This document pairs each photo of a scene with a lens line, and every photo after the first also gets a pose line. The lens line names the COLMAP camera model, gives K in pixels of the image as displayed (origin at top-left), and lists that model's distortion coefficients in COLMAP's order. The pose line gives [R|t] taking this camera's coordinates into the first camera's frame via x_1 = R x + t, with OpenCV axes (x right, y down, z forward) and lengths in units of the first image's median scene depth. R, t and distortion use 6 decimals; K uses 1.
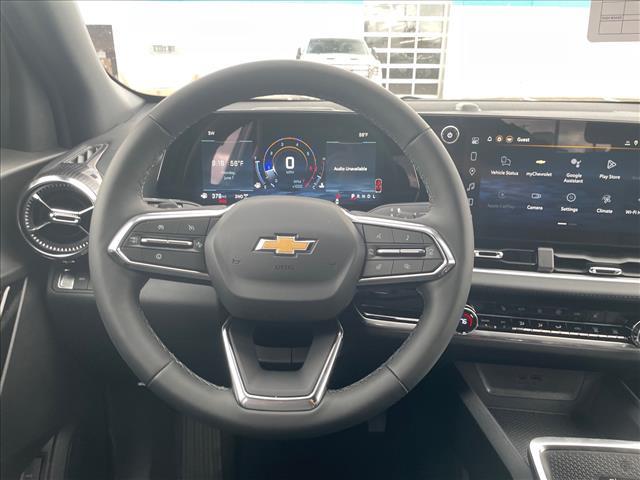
lens RADIAL K [[482.4, 0, 331.2], [0, 482.4, 237.0], [0, 0, 1]] dist [0.054811, -0.072398]
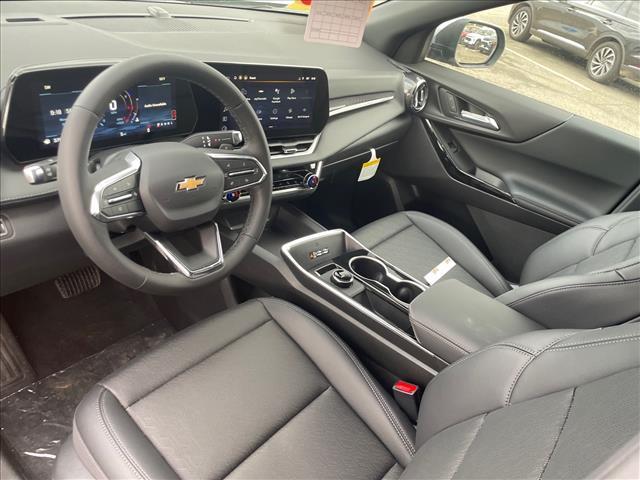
lens RADIAL K [[482.4, 0, 331.8], [0, 482.4, 242.9], [0, 0, 1]] dist [0.054811, -0.072398]
pose [[0.635778, -0.300169, 0.711115, -0.750122], [0.006137, 0.923223, 0.384216, -0.312989], [-0.771847, -0.239912, 0.588807, -0.283561]]
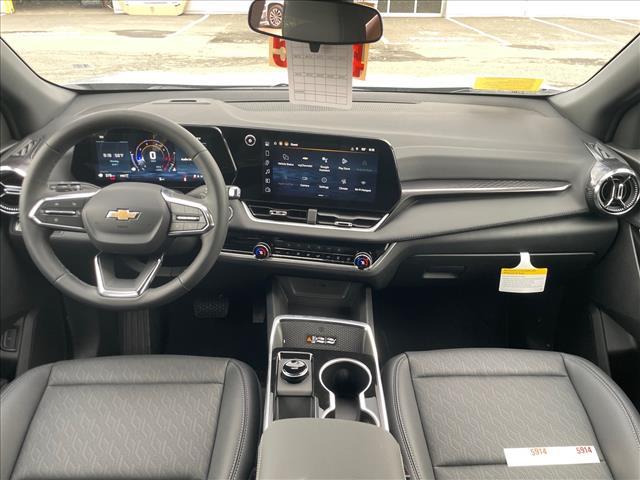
lens RADIAL K [[482.4, 0, 348.2], [0, 482.4, 229.9], [0, 0, 1]] dist [0.054811, -0.072398]
pose [[0.999882, 0.011370, 0.010378, 0.565460], [-0.012806, 0.988472, 0.150859, -0.164186], [-0.008543, -0.150974, 0.988501, -0.665826]]
